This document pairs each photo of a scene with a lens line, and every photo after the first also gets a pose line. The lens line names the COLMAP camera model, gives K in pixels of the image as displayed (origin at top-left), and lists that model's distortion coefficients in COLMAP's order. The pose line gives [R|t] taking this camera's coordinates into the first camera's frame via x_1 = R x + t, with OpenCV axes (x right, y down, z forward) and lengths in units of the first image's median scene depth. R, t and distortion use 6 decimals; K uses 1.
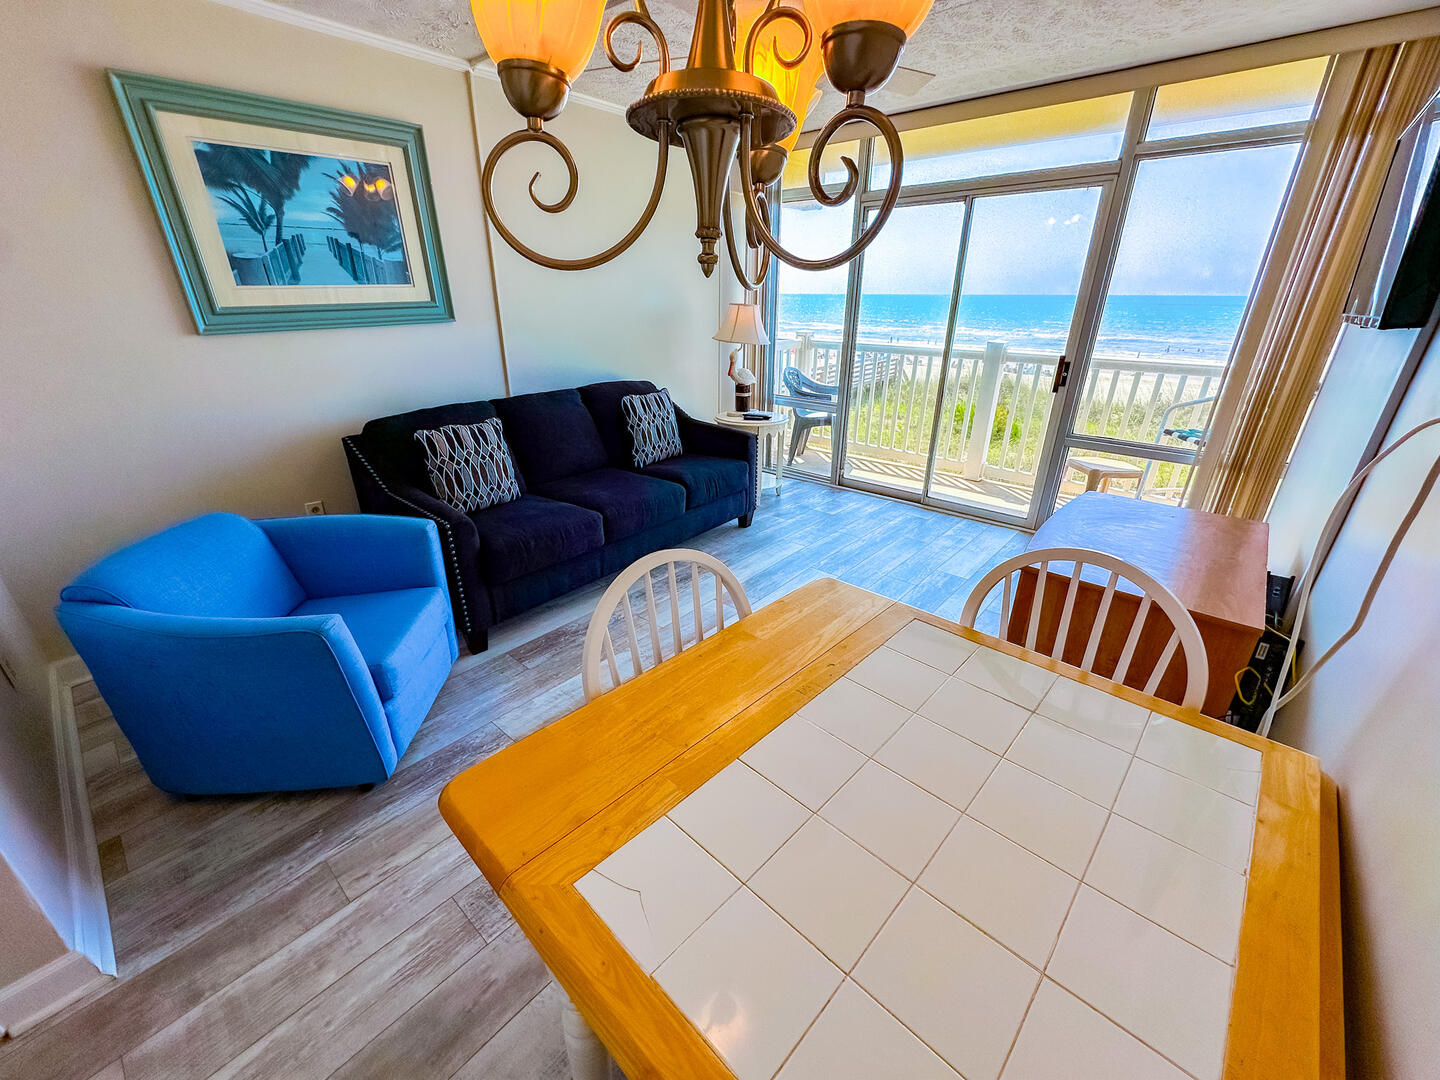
lens RADIAL K [[574.1, 0, 720.2], [0, 574.1, 539.0], [0, 0, 1]] dist [-0.004329, 0.000084]
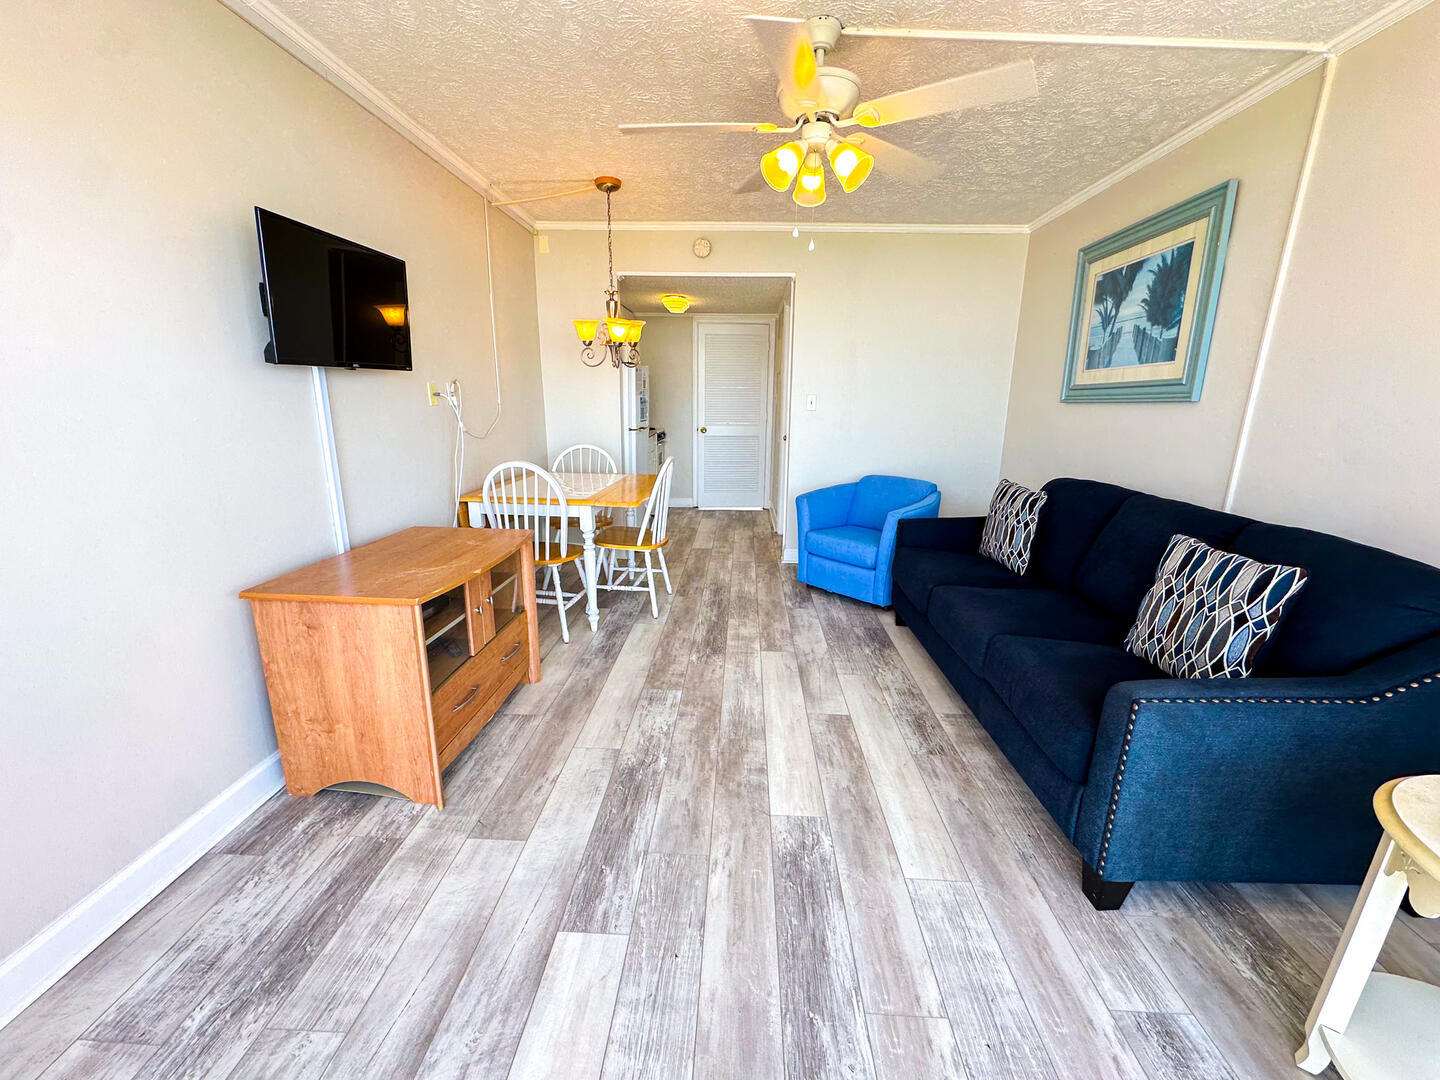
lens RADIAL K [[574.1, 0, 719.5], [0, 574.1, 542.4], [0, 0, 1]] dist [-0.004329, 0.000084]
pose [[-0.782233, 0.141892, -0.606612, 0.716906], [-0.259733, 0.810775, 0.524578, -0.572057], [0.566259, 0.567899, -0.597361, 1.485404]]
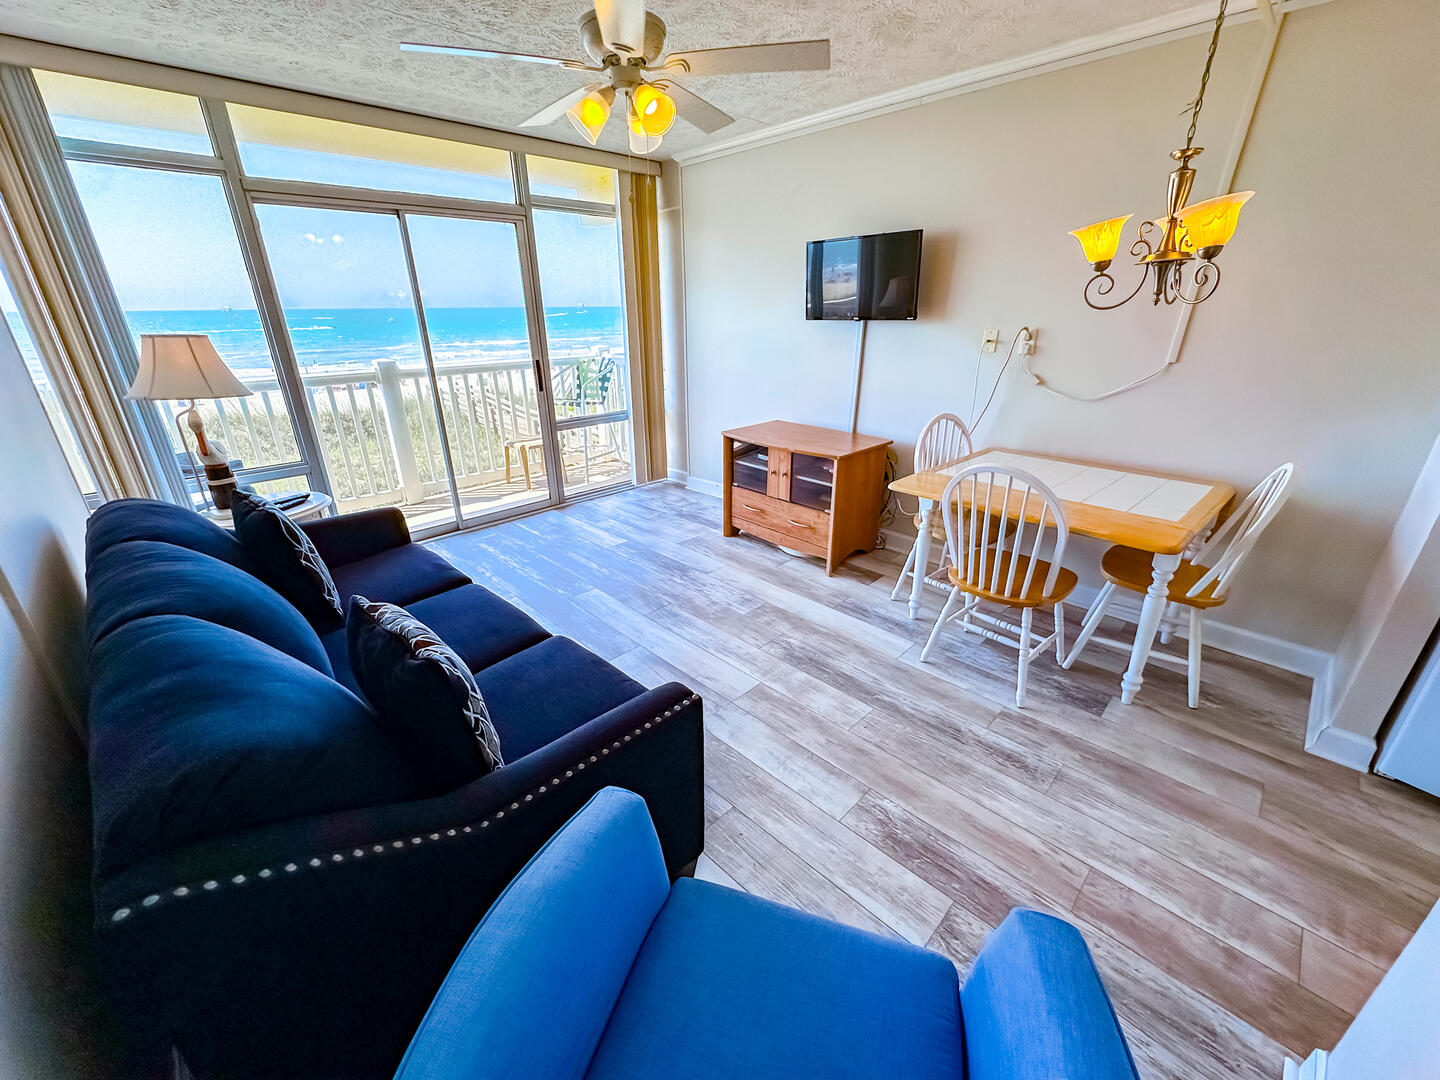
lens RADIAL K [[574.1, 0, 715.8], [0, 574.1, 541.1], [0, 0, 1]] dist [-0.004329, 0.000084]
pose [[0.079060, -0.384475, 0.919744, -0.869973], [0.401762, 0.856672, 0.323574, -0.319262], [-0.912325, 0.343936, 0.222196, 0.708356]]
